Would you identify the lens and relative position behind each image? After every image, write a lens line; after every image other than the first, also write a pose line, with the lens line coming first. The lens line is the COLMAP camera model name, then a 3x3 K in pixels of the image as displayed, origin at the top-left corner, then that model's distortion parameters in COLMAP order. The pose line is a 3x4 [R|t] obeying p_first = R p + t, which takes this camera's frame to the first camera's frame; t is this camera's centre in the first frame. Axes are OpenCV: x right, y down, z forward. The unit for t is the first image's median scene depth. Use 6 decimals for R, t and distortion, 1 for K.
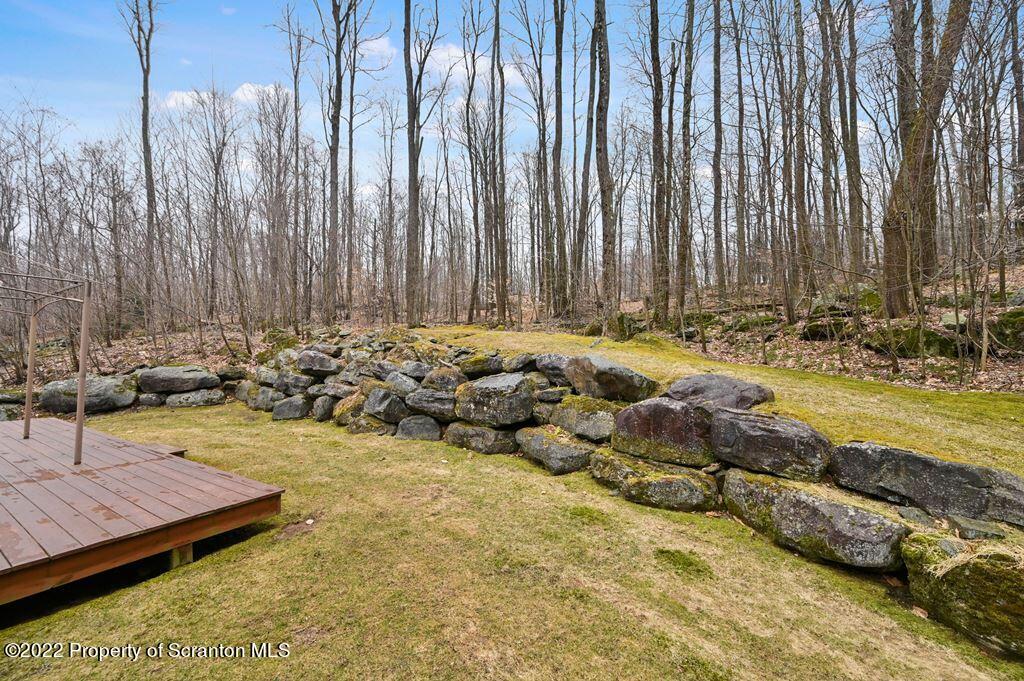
lens RADIAL K [[409.1, 0, 511.4], [0, 409.1, 343.1], [0, 0, 1]] dist [-0.001565, -0.000204]
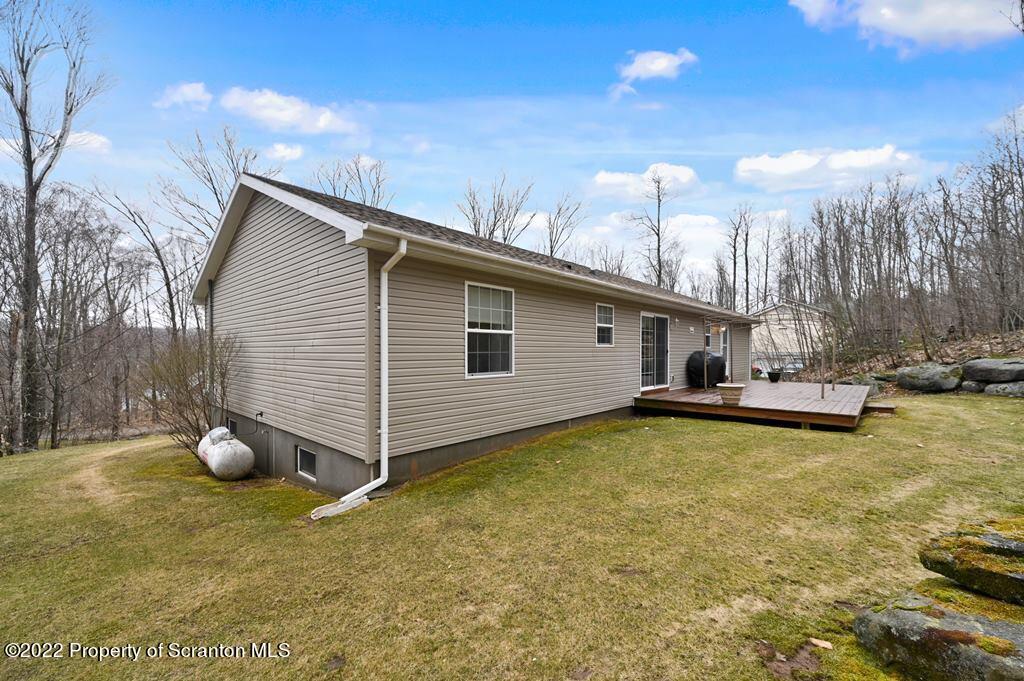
lens RADIAL K [[409.1, 0, 512.4], [0, 409.1, 349.6], [0, 0, 1]] dist [-0.001565, -0.000204]
pose [[-0.181966, -0.003038, -0.983300, 0.502855], [0.026970, 0.999604, -0.008079, 0.007211], [0.982935, -0.027990, -0.181812, -0.072537]]
